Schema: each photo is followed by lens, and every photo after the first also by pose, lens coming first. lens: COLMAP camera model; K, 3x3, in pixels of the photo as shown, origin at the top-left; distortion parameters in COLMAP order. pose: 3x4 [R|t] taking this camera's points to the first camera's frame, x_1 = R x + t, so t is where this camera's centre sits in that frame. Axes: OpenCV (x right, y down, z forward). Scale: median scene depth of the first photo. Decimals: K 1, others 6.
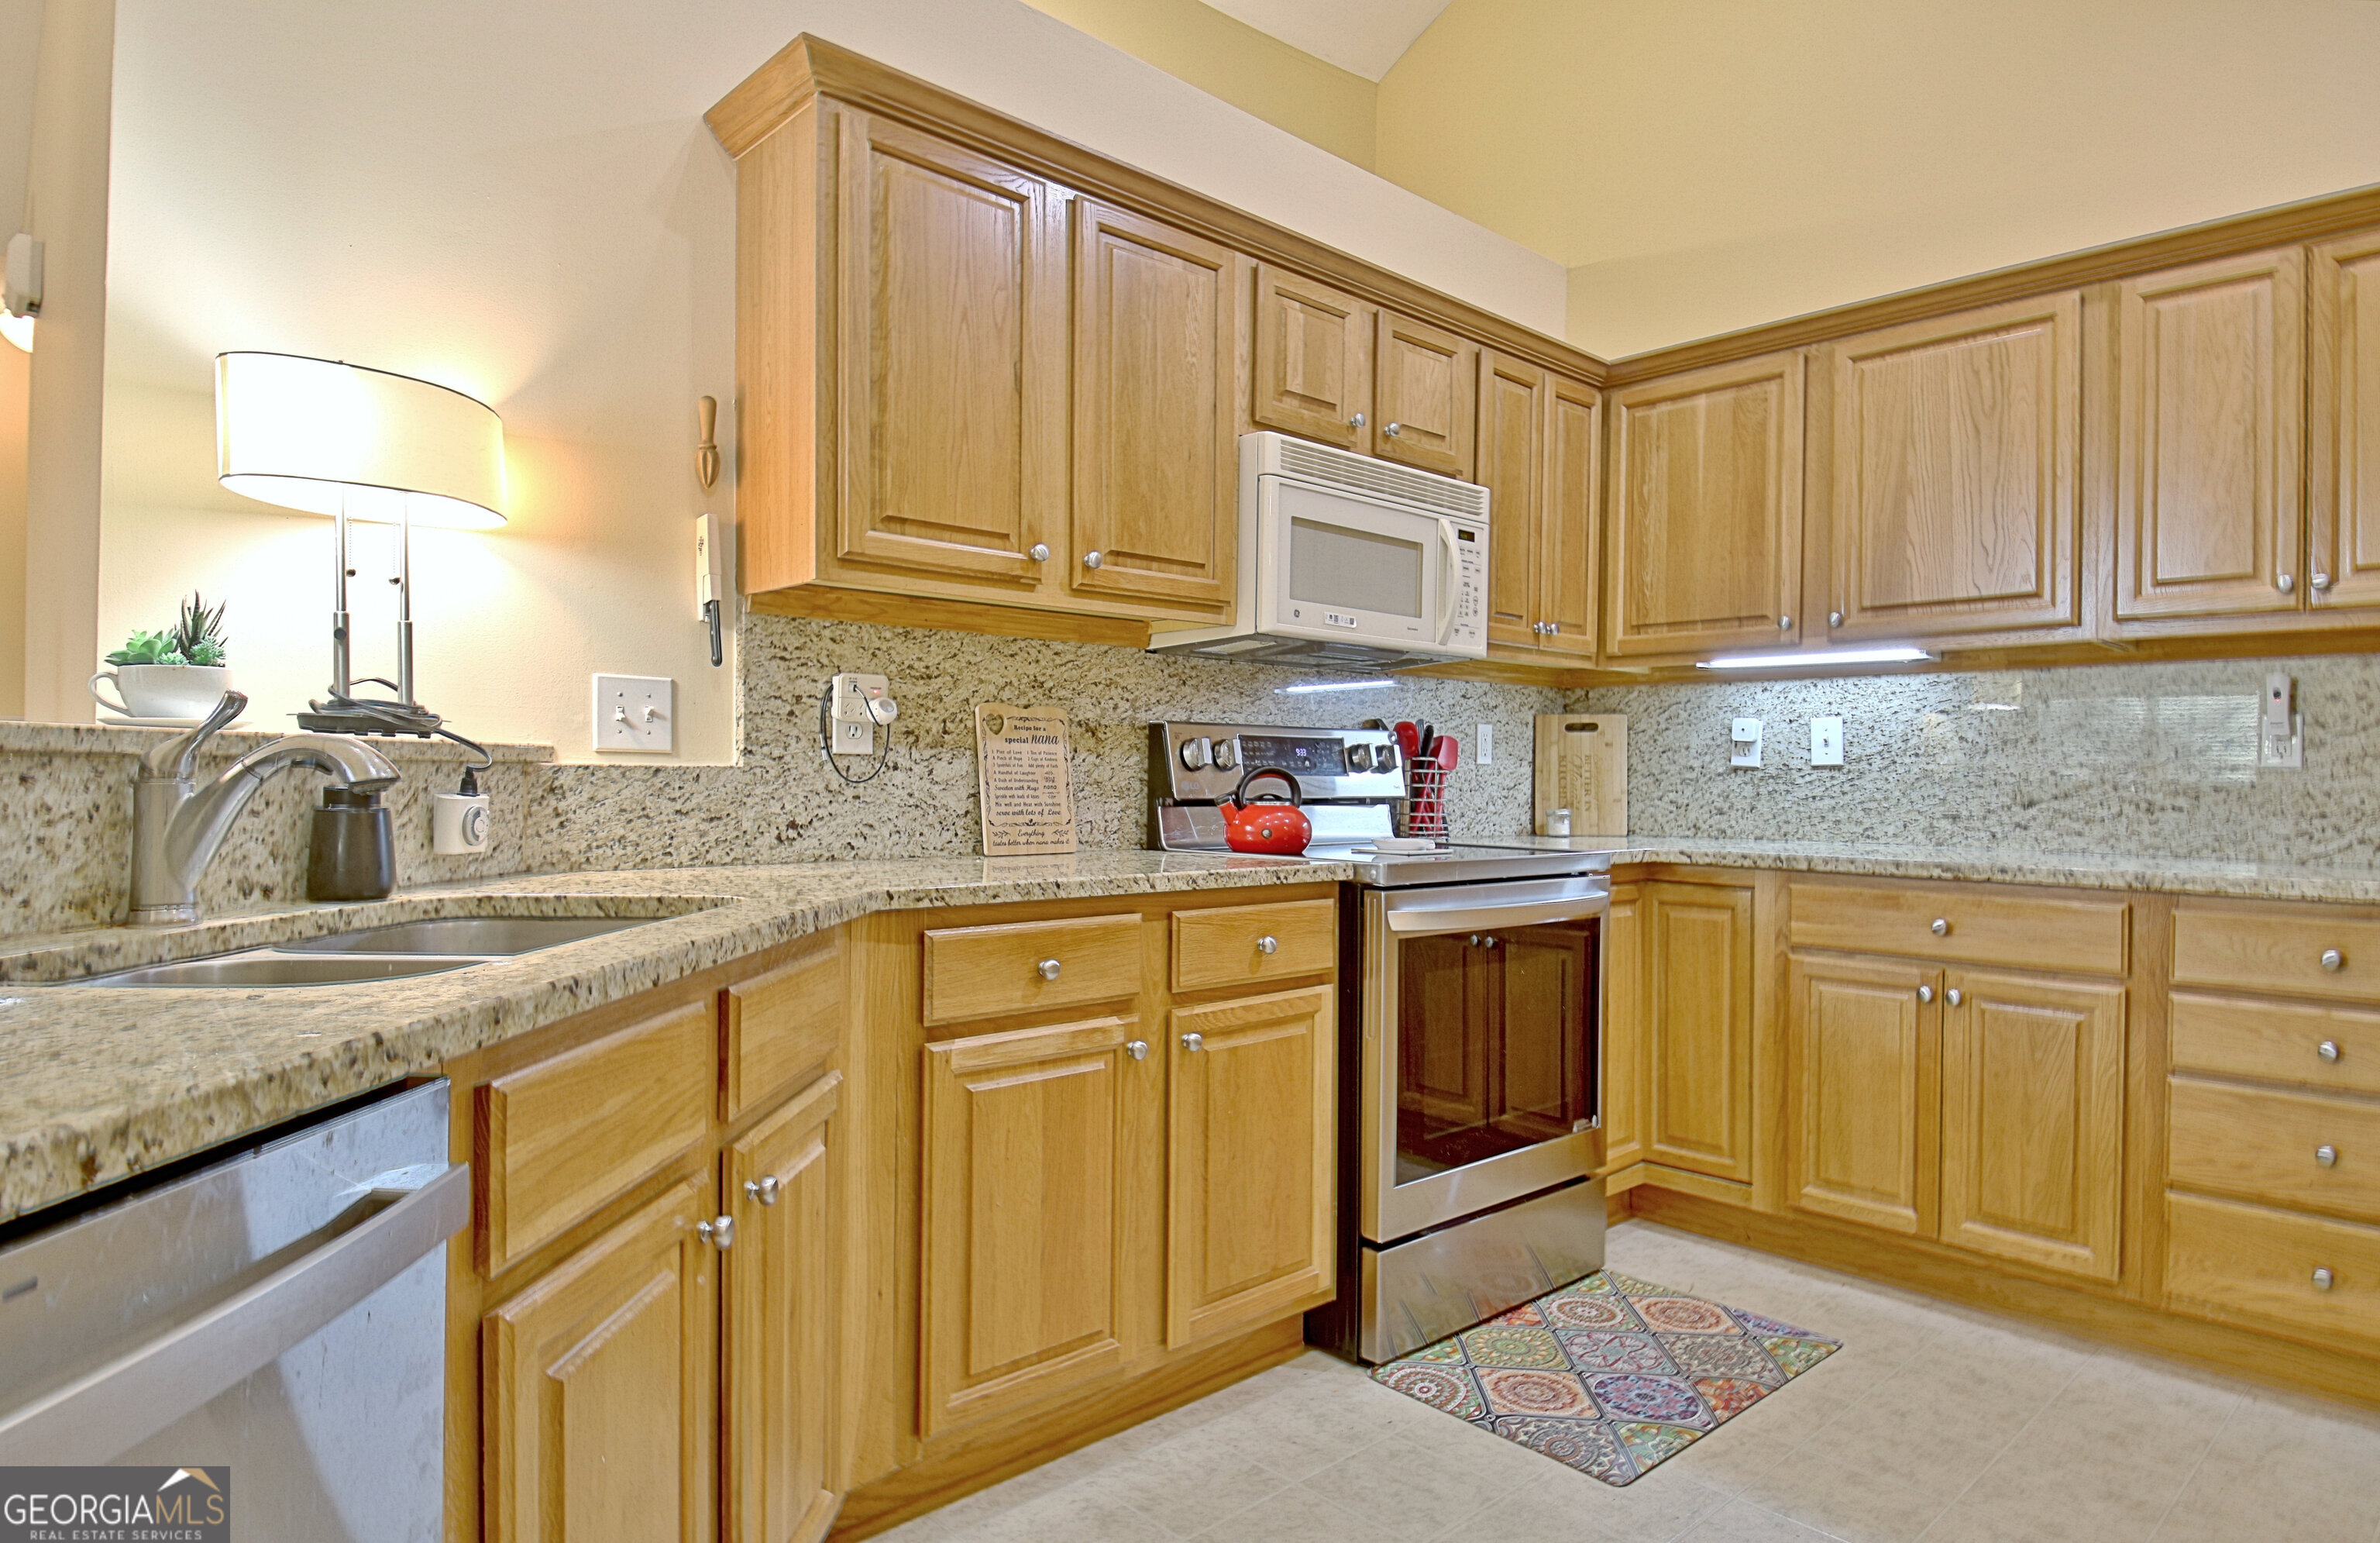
lens RADIAL K [[1333.9, 0, 1190.3], [0, 1333.9, 779.4], [0, 0, 1]] dist [0.034612, -0.050946]
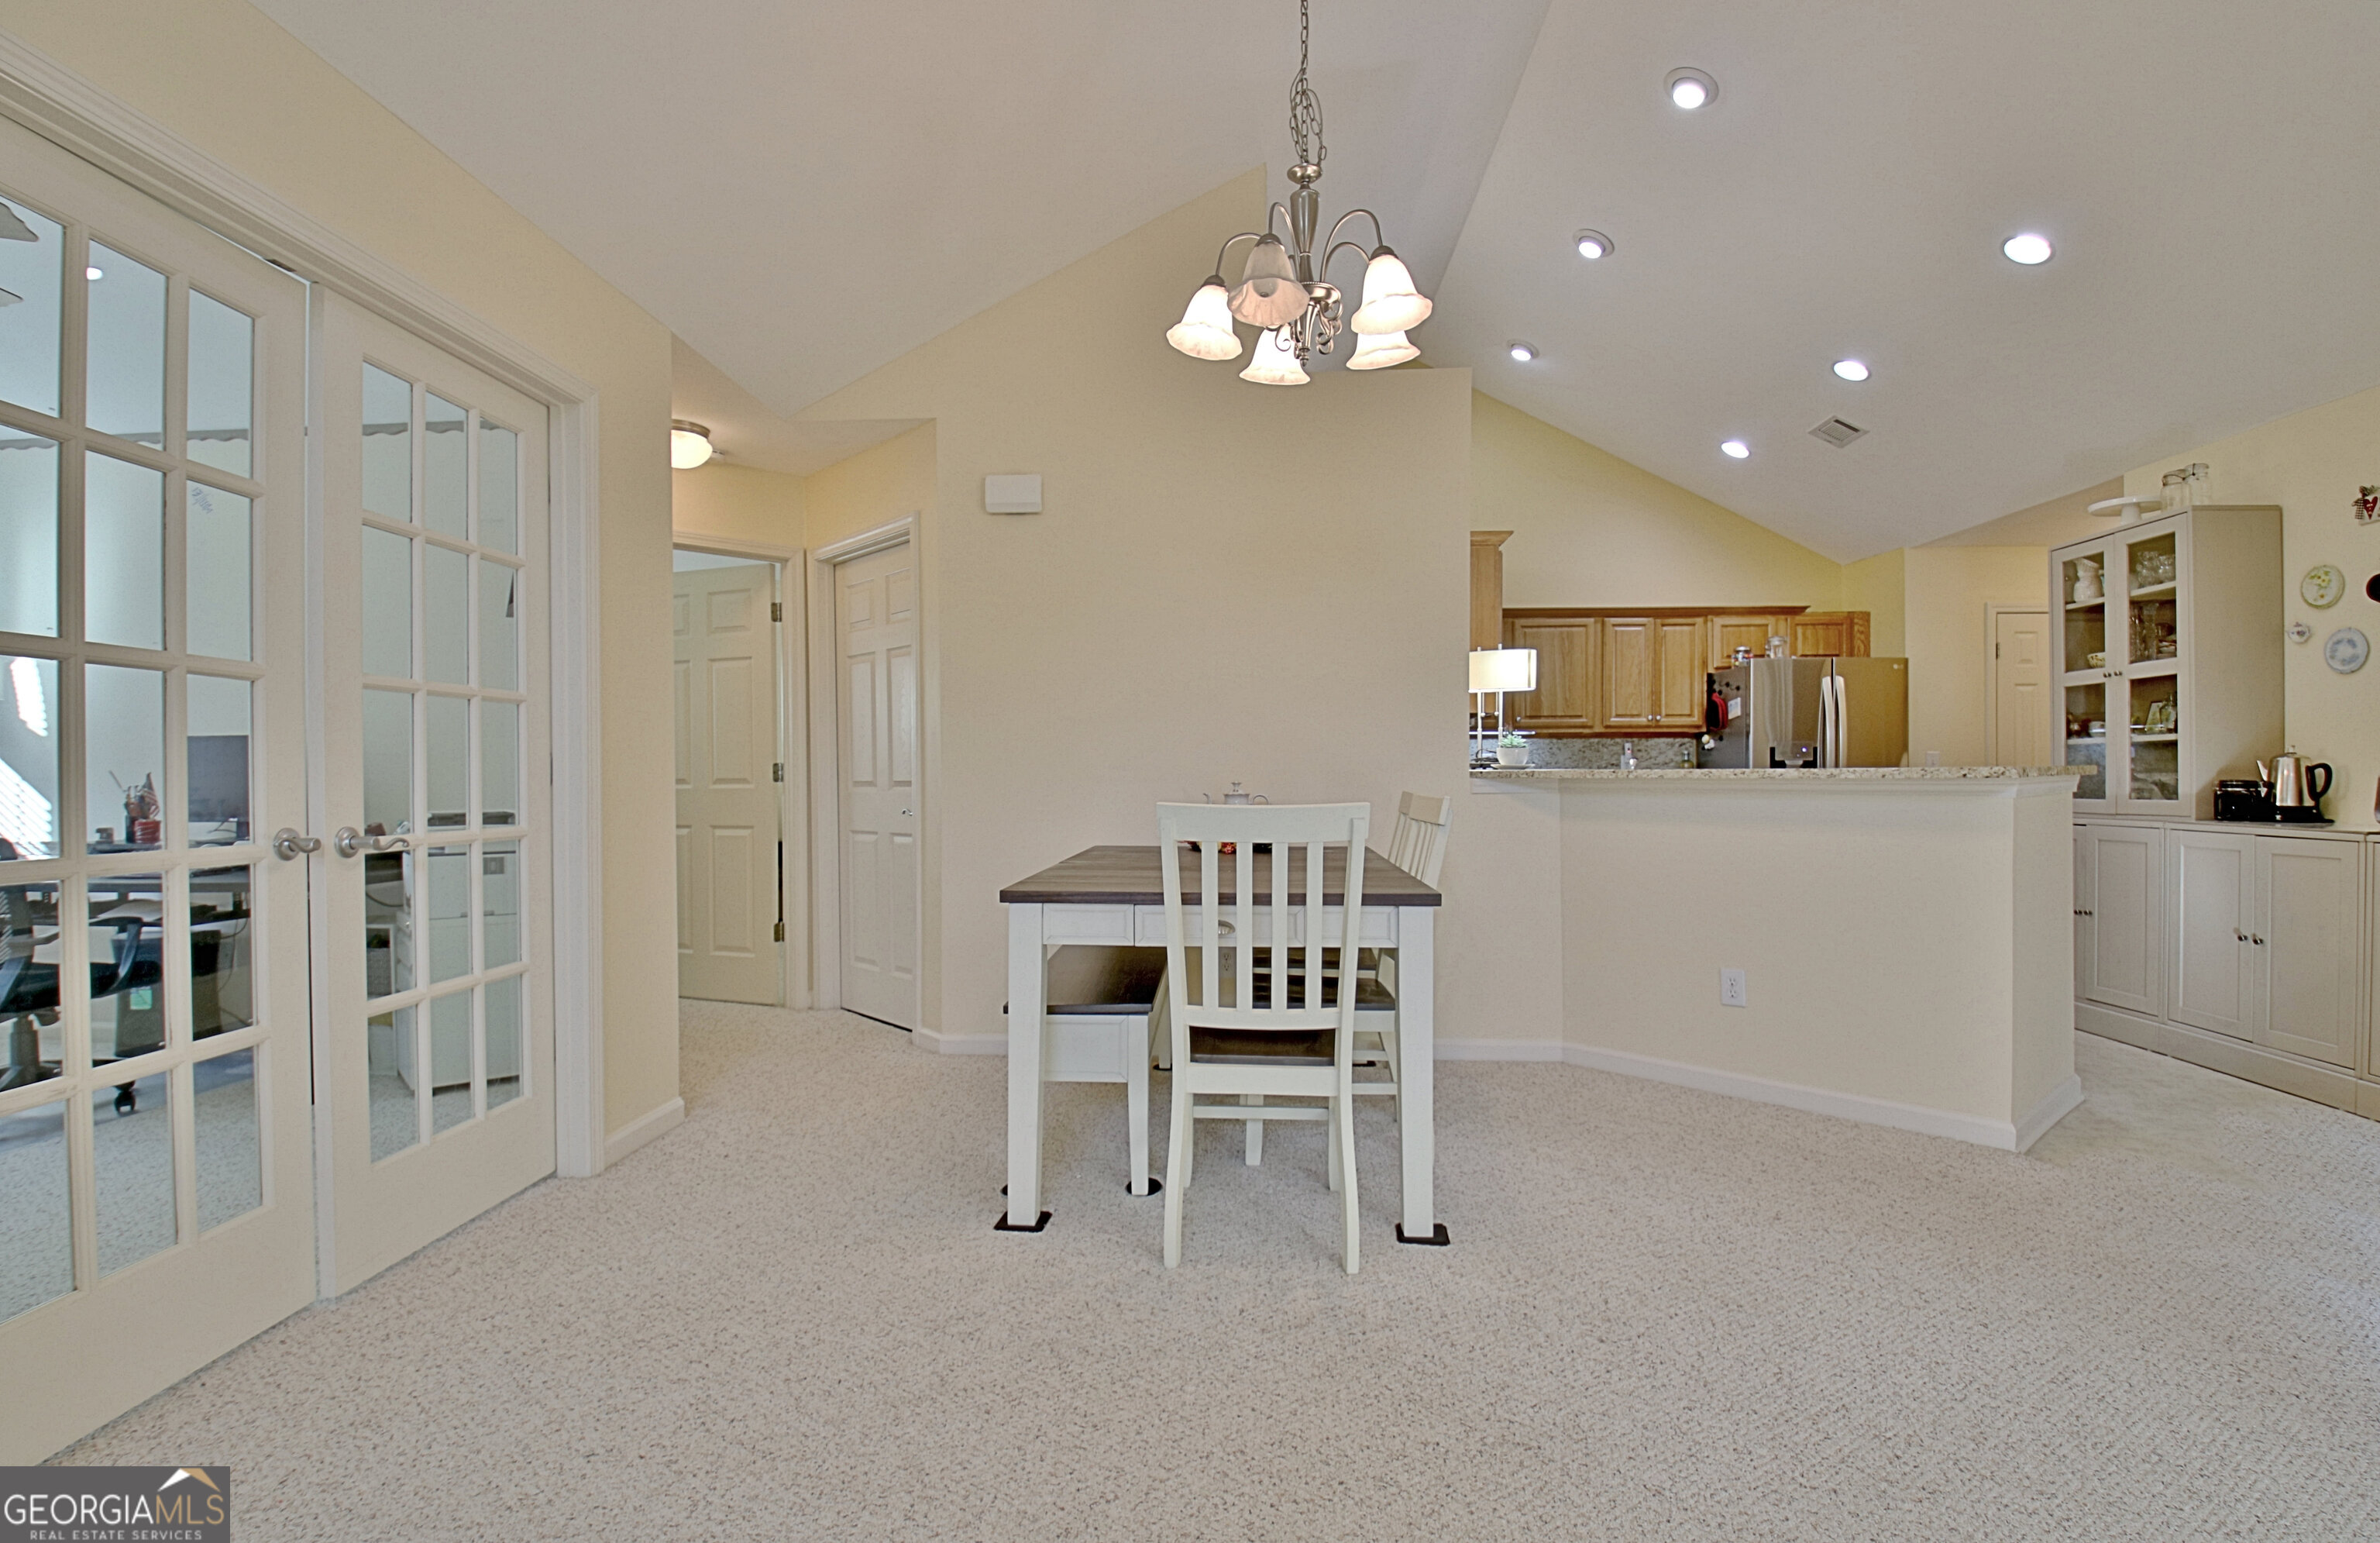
lens RADIAL K [[1123.8, 0, 1184.1], [0, 1123.8, 785.4], [0, 0, 1]] dist [0.026354, -0.040608]
pose [[0.707257, -0.017938, 0.706728, -1.895850], [0.012041, 0.999839, 0.013327, -0.025415], [-0.706854, -0.000916, 0.707359, -0.180567]]
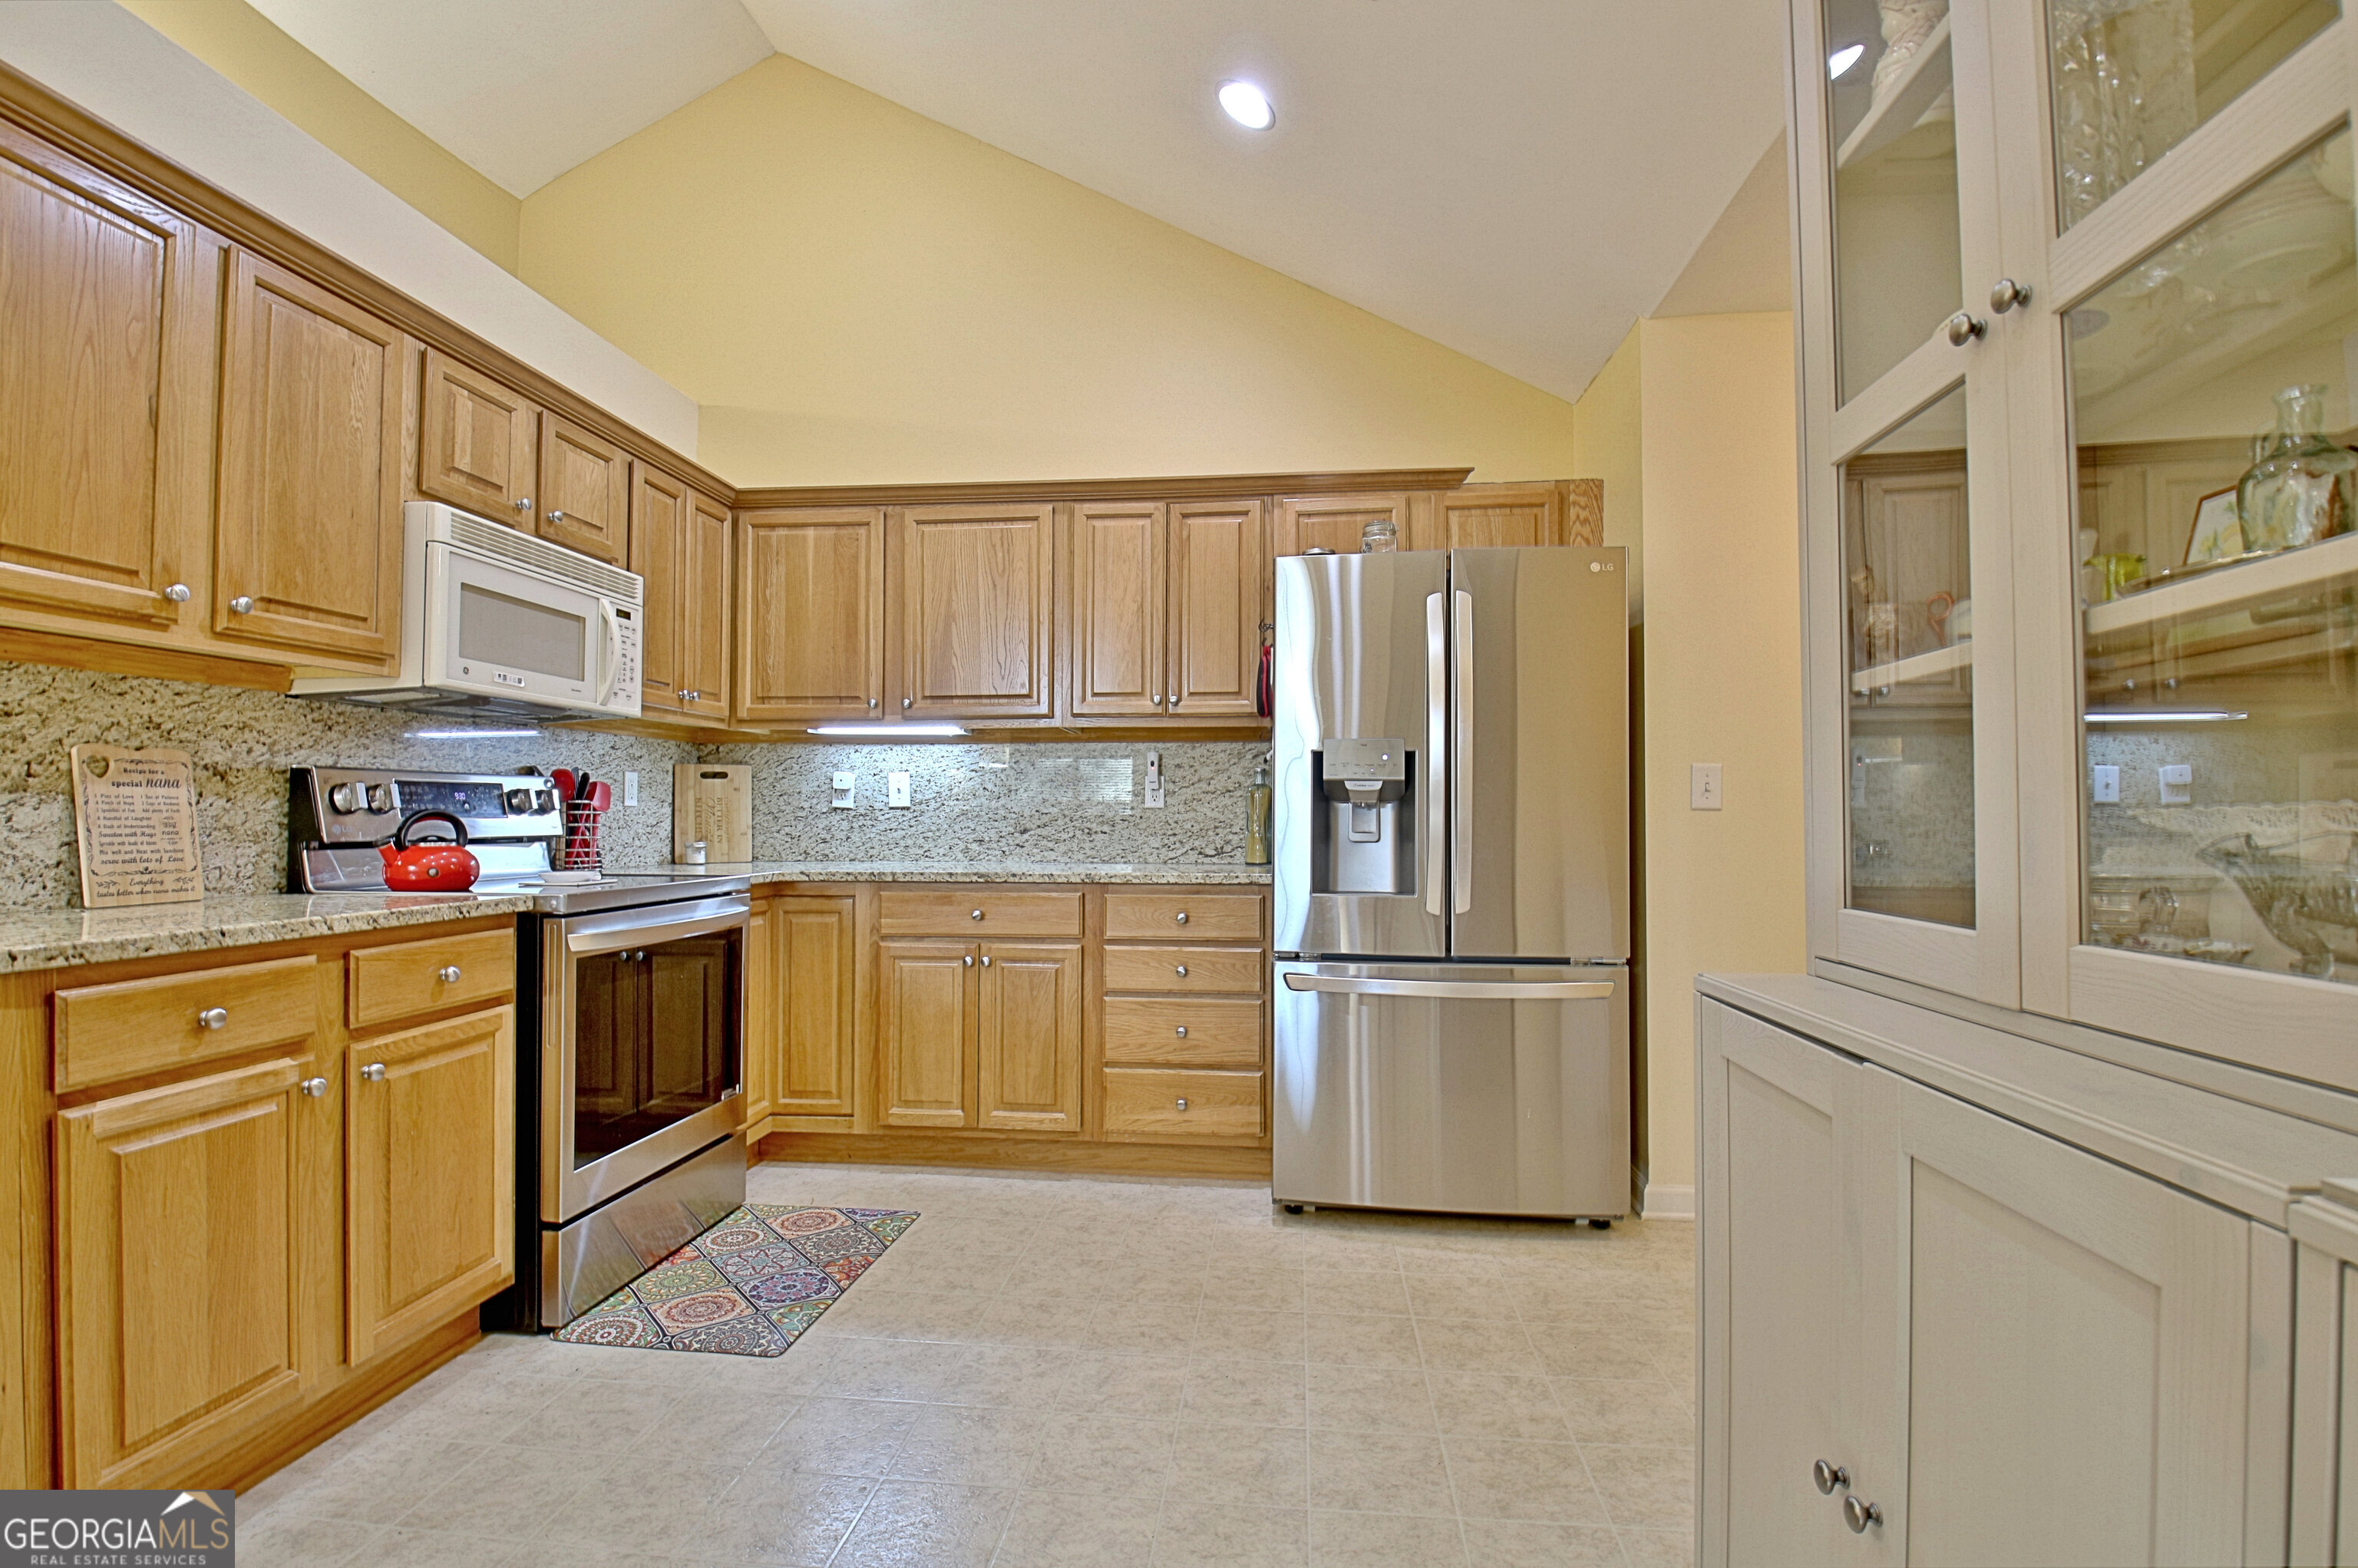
lens RADIAL K [[1090.5, 0, 1167.6], [0, 1090.5, 787.2], [0, 0, 1]] dist [0.000253, -0.019276]
pose [[0.756823, 0.006699, 0.653586, -0.071868], [0.008640, 0.999758, -0.020253, -0.005726], [-0.653563, 0.020975, 0.756581, -0.055914]]
